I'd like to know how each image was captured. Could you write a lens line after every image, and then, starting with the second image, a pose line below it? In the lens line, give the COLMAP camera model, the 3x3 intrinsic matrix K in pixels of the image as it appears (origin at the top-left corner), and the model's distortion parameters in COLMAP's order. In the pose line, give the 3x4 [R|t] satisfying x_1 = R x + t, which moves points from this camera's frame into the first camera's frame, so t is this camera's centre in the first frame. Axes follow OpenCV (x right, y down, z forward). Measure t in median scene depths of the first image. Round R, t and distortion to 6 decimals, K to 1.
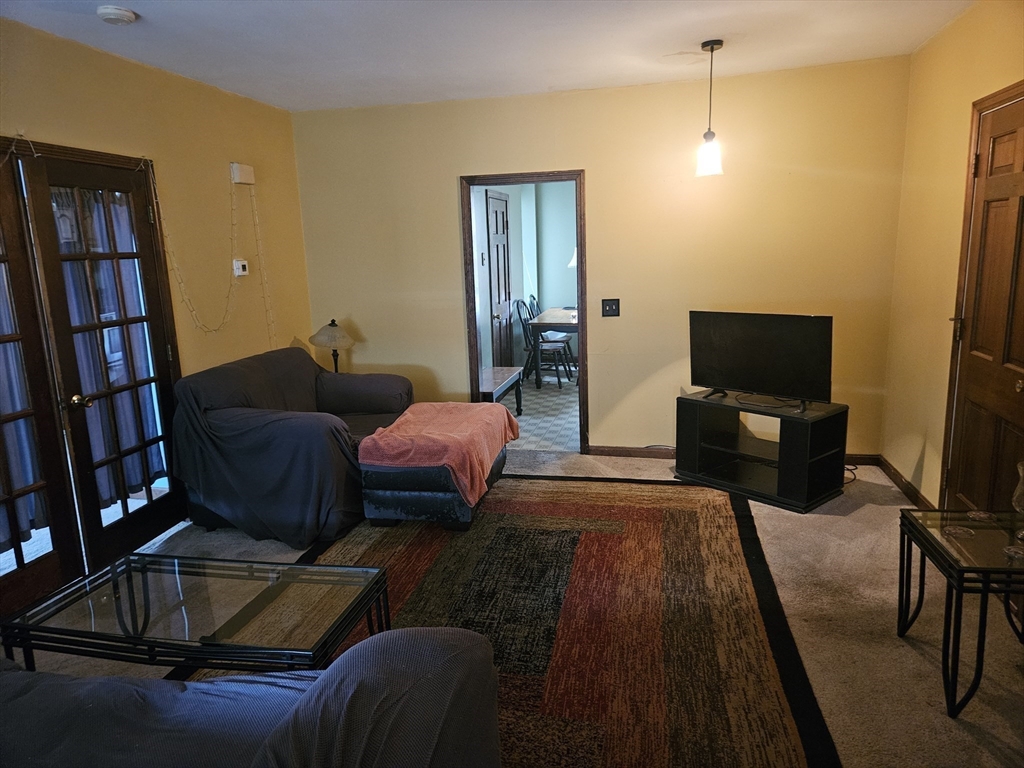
lens RADIAL K [[681.3, 0, 507.1], [0, 681.3, 381.9], [0, 0, 1]] dist [0.073760, -0.061116]
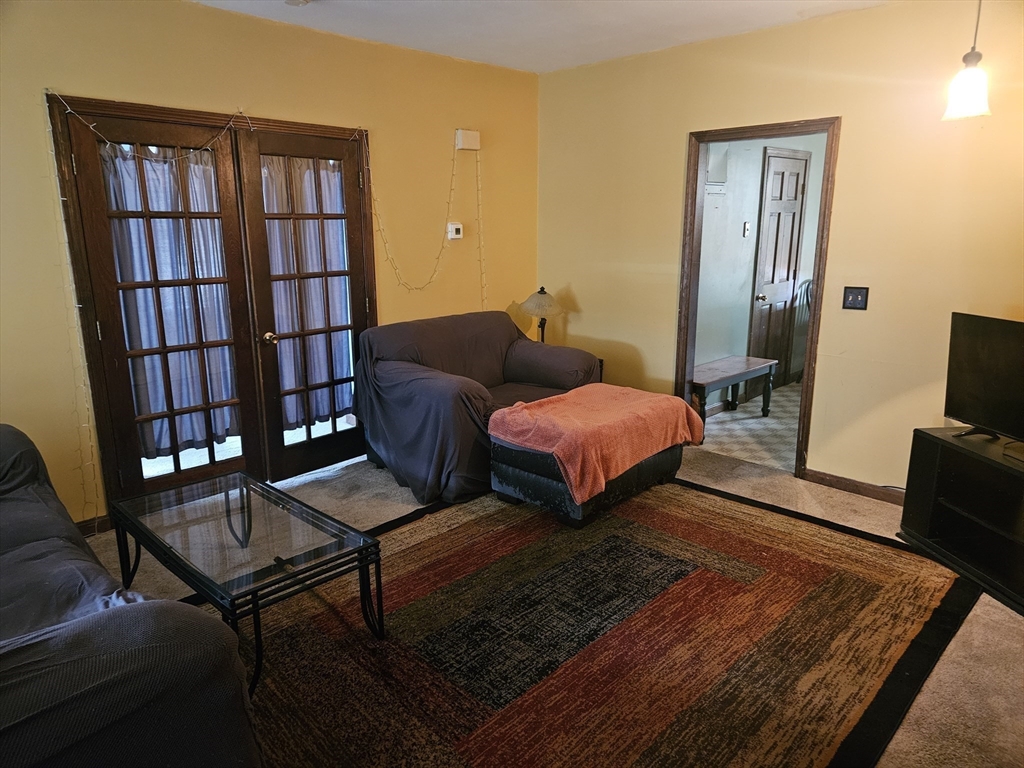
lens RADIAL K [[681.3, 0, 507.1], [0, 681.3, 381.9], [0, 0, 1]] dist [0.073760, -0.061116]
pose [[0.845769, 0.150036, -0.512019, 0.303583], [-0.125537, 0.988666, 0.082341, -0.040212], [0.518570, -0.005364, 0.855018, 0.173848]]
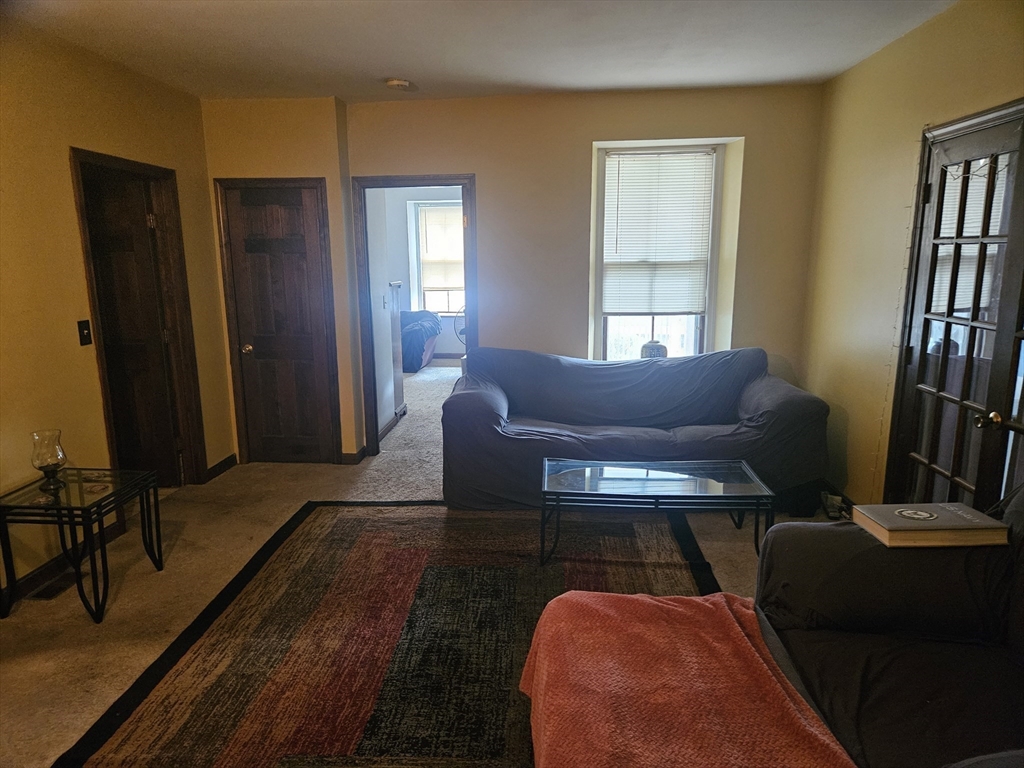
lens RADIAL K [[673.1, 0, 490.1], [0, 673.1, 391.9], [0, 0, 1]] dist [0.069903, -0.057034]
pose [[-0.990419, 0.067543, -0.120447, 0.045310], [0.015586, 0.921323, 0.388485, -0.278768], [0.137210, 0.382886, -0.913549, 1.422577]]
